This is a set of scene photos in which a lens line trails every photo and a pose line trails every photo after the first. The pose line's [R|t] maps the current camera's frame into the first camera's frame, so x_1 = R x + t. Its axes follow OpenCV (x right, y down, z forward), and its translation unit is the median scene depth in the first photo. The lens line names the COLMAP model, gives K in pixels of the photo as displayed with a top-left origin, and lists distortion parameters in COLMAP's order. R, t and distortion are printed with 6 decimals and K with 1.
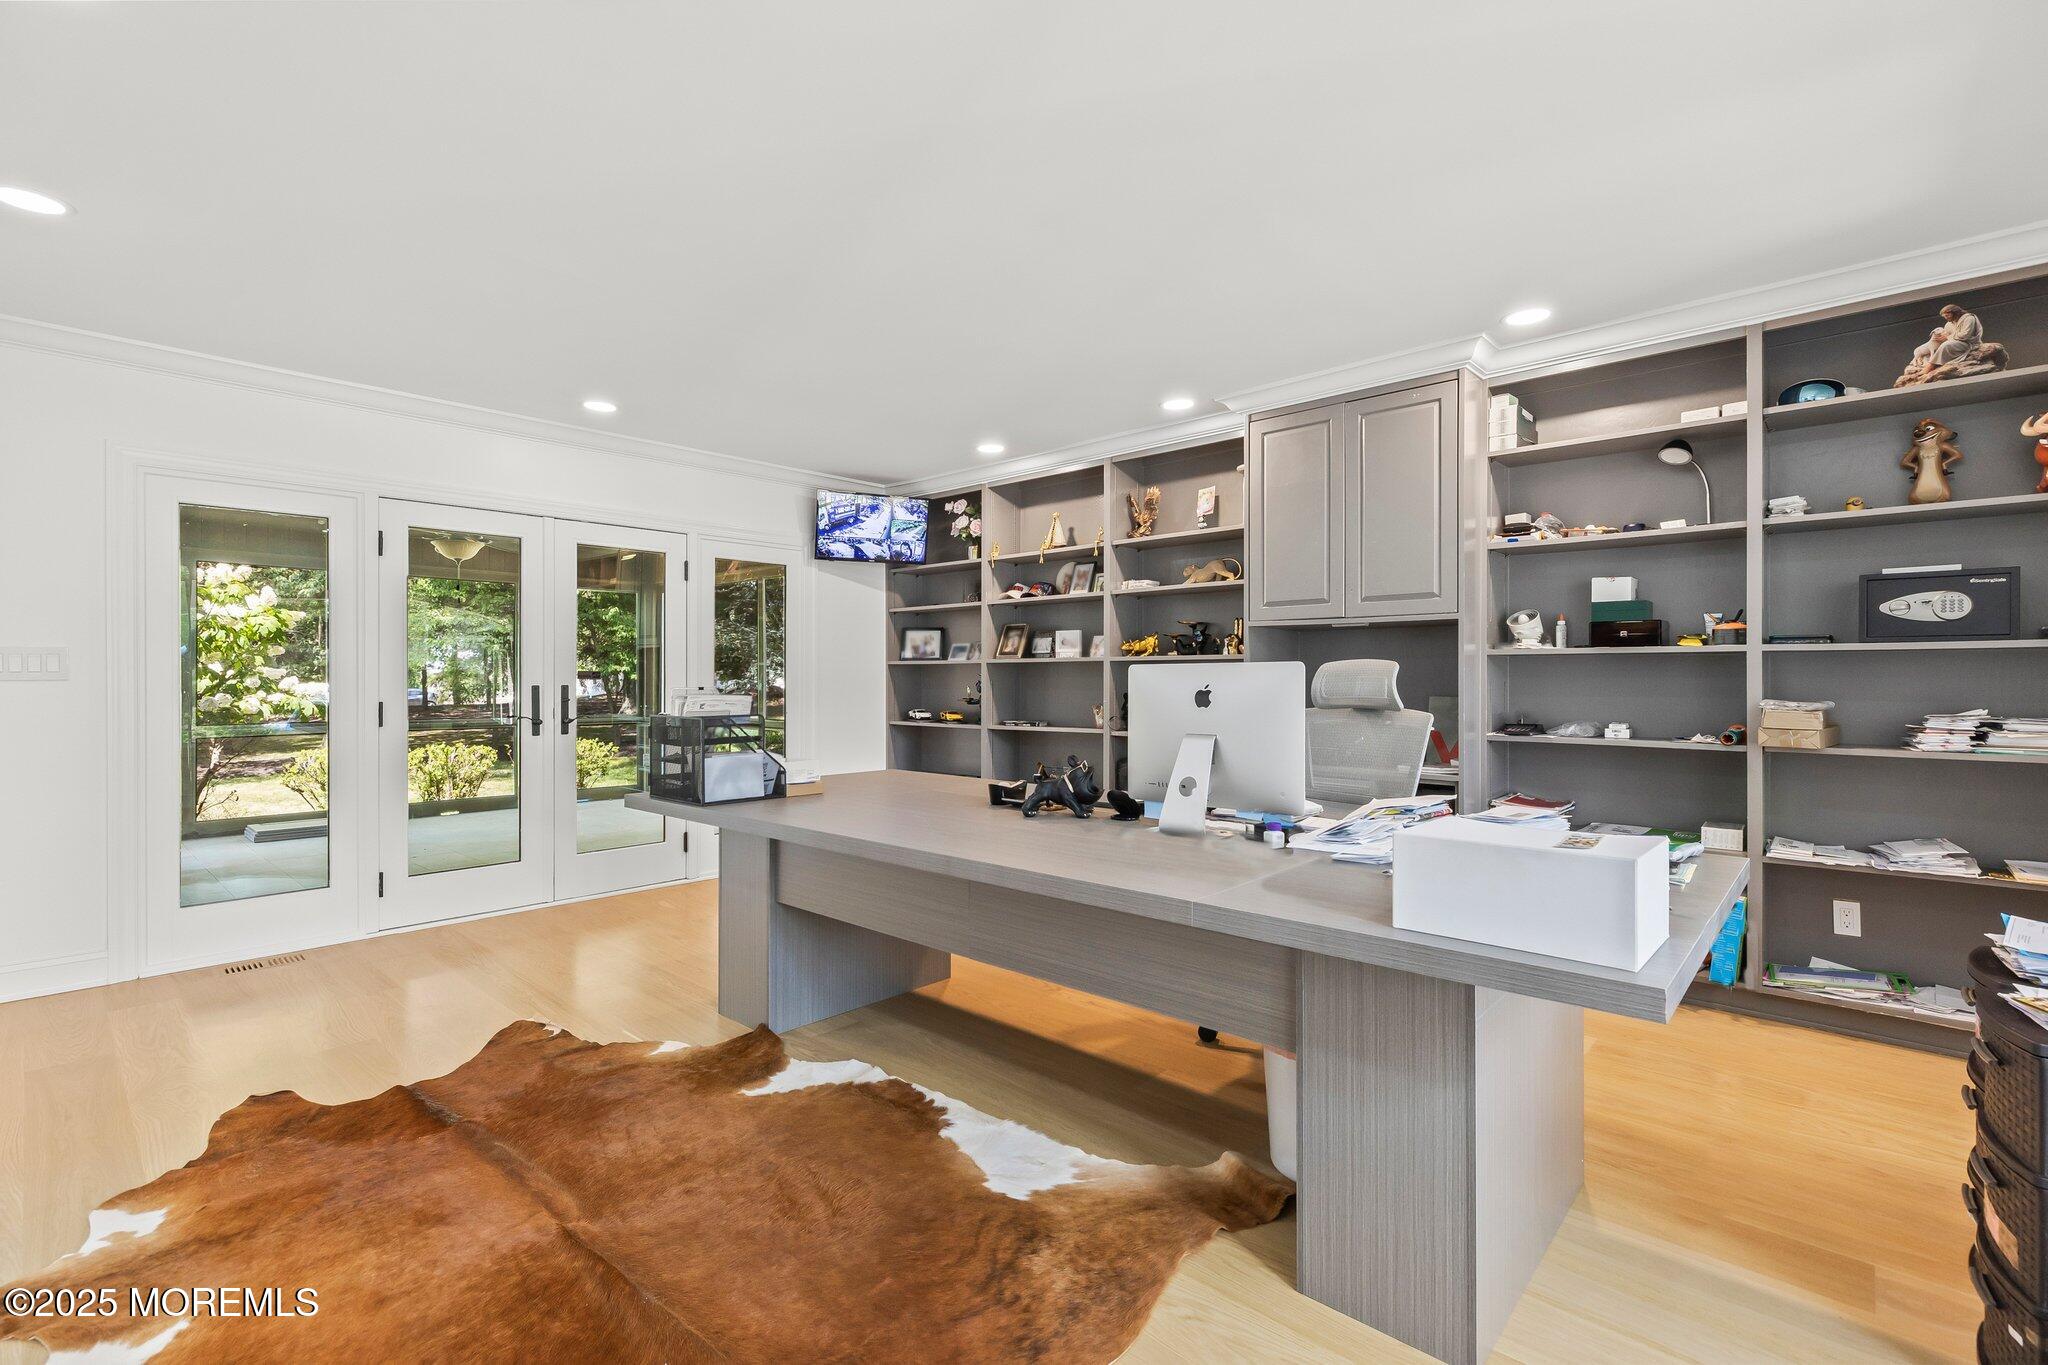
lens RADIAL K [[914.6, 0, 1020.5], [0, 914.6, 676.5], [0, 0, 1]] dist [0.004622, -0.000903]
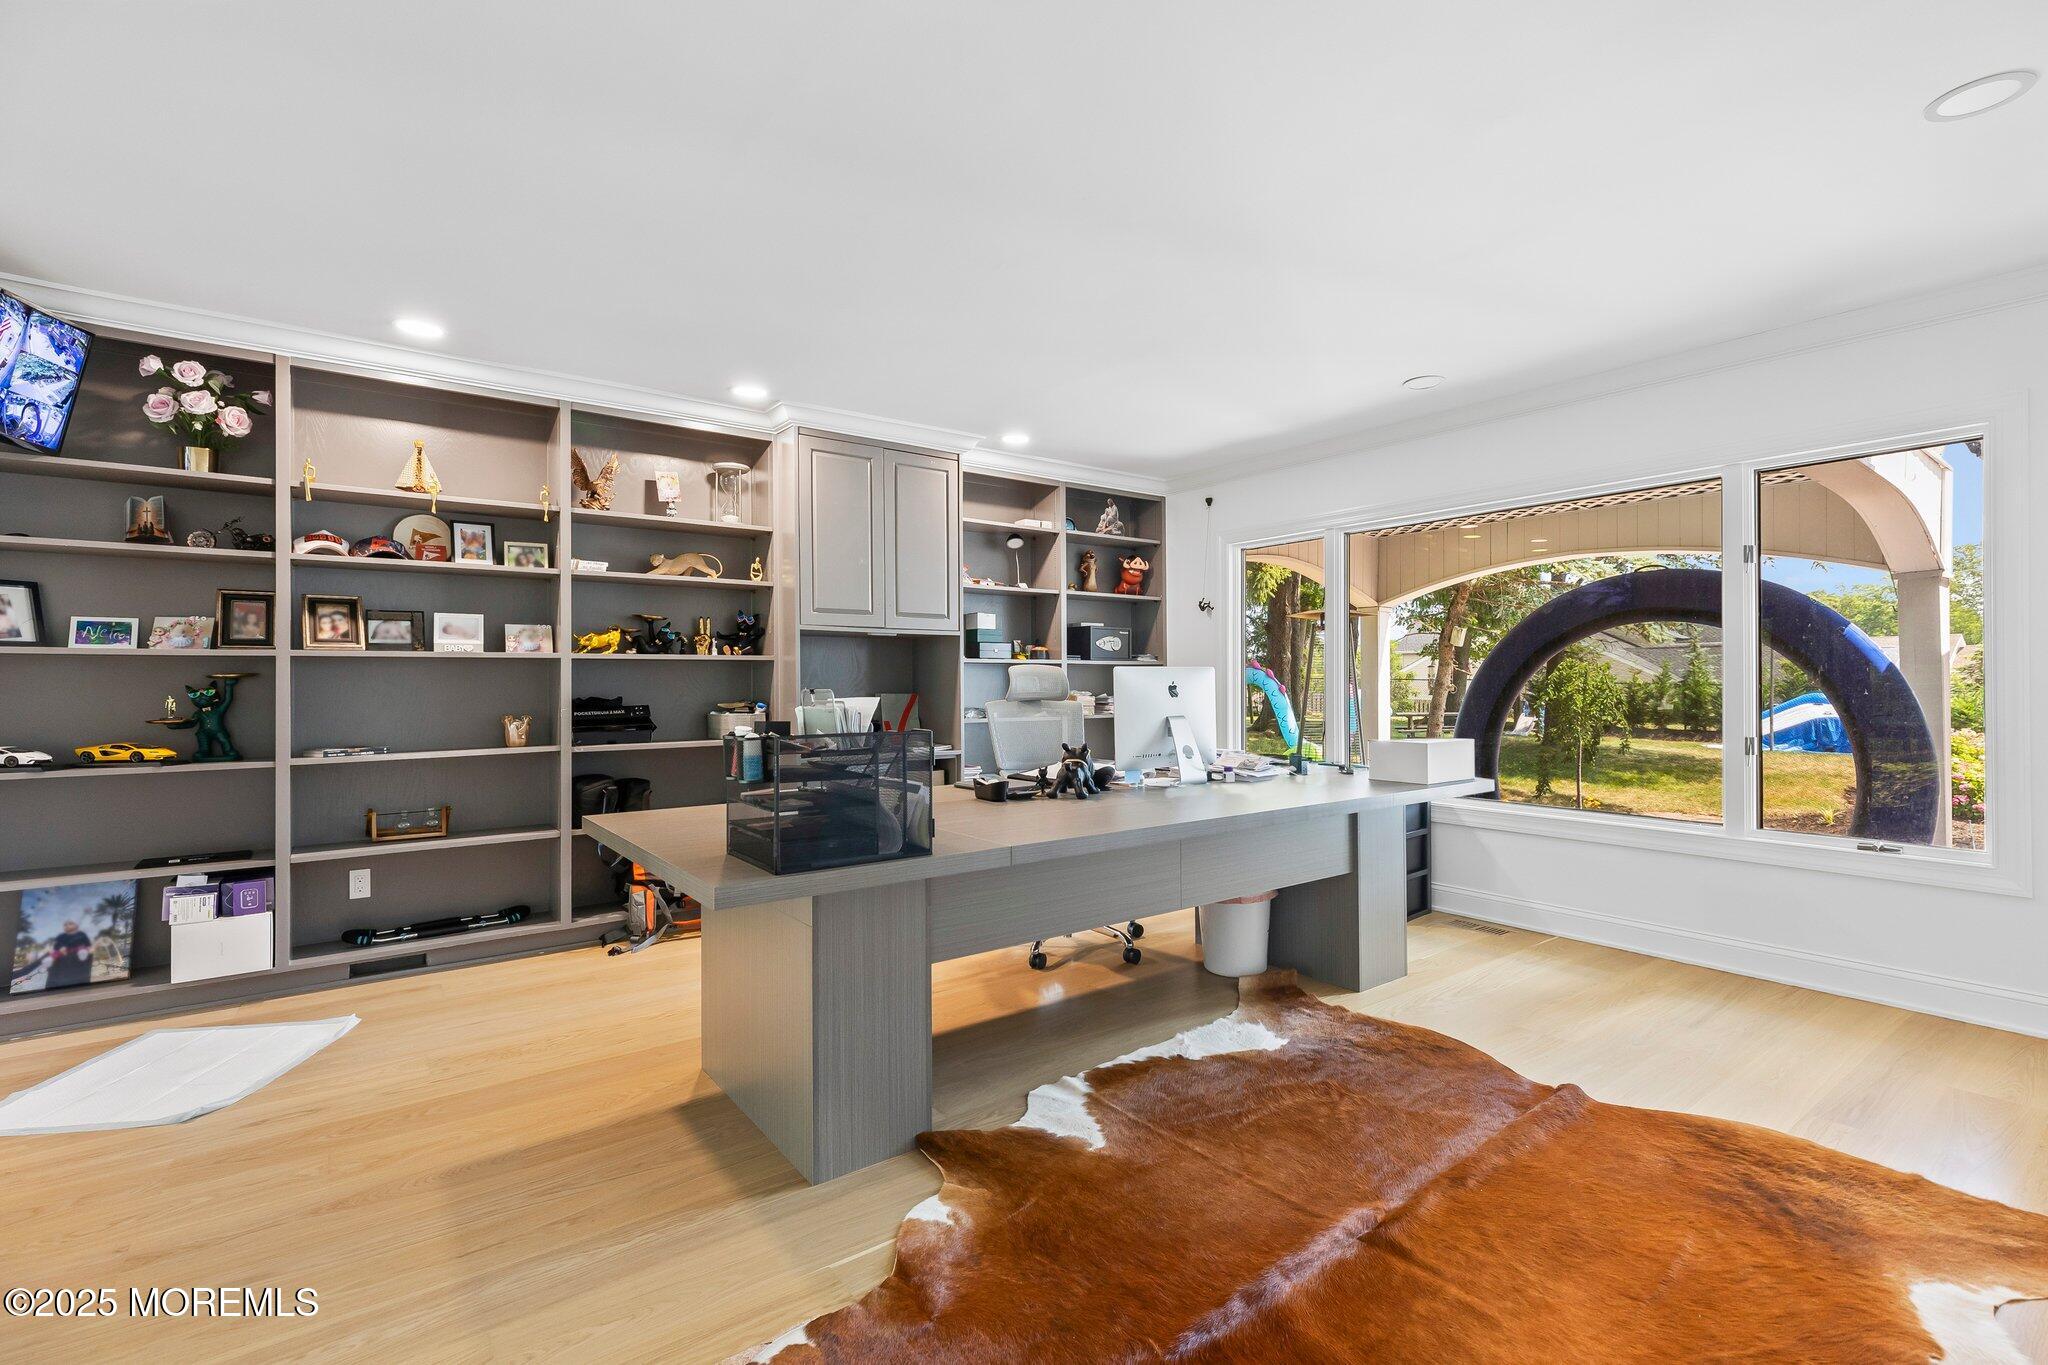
lens RADIAL K [[914.6, 0, 1020.1], [0, 914.6, 681.7], [0, 0, 1]] dist [0.004622, -0.000903]
pose [[0.189060, -0.002206, 0.981963, -0.646728], [0.002040, 0.999996, 0.001854, 0.002583], [-0.981963, 0.001652, 0.189064, 0.497534]]
